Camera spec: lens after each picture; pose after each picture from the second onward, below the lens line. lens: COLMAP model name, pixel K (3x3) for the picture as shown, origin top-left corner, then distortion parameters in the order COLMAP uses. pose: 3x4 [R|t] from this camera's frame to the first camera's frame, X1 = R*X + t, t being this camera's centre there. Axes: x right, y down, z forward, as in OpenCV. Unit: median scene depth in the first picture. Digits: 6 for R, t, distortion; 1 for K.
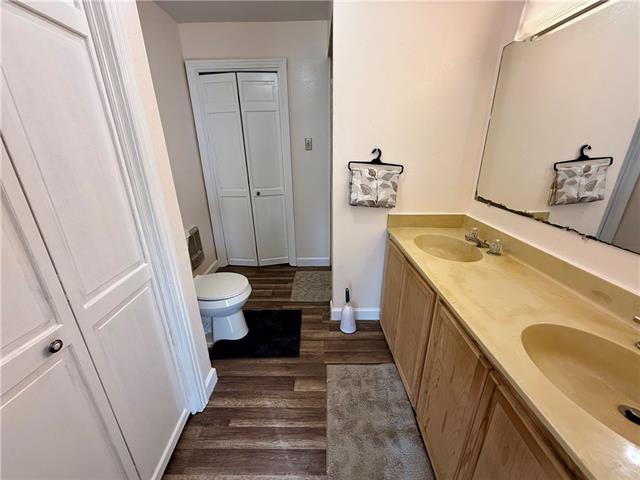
lens RADIAL K [[255.1, 0, 317.1], [0, 255.1, 239.2], [0, 0, 1]] dist [0.001124, 0.000253]
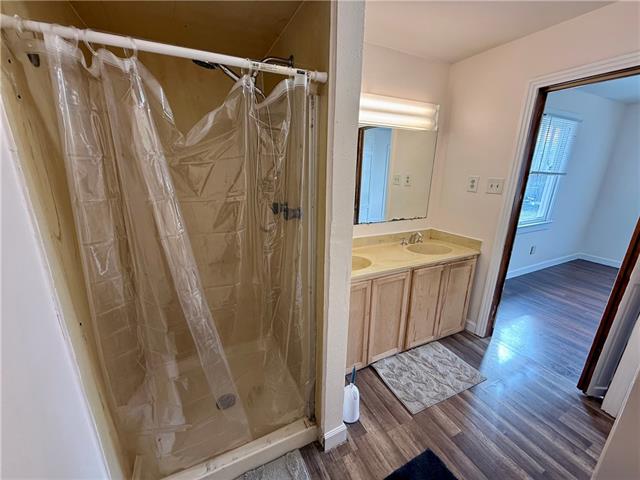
lens RADIAL K [[255.1, 0, 317.1], [0, 255.1, 239.2], [0, 0, 1]] dist [0.001124, 0.000253]
pose [[-0.436336, -0.237338, 0.867918, -0.480766], [0.300786, 0.870620, 0.389294, -0.561860], [-0.848020, 0.430920, -0.308495, 1.318421]]
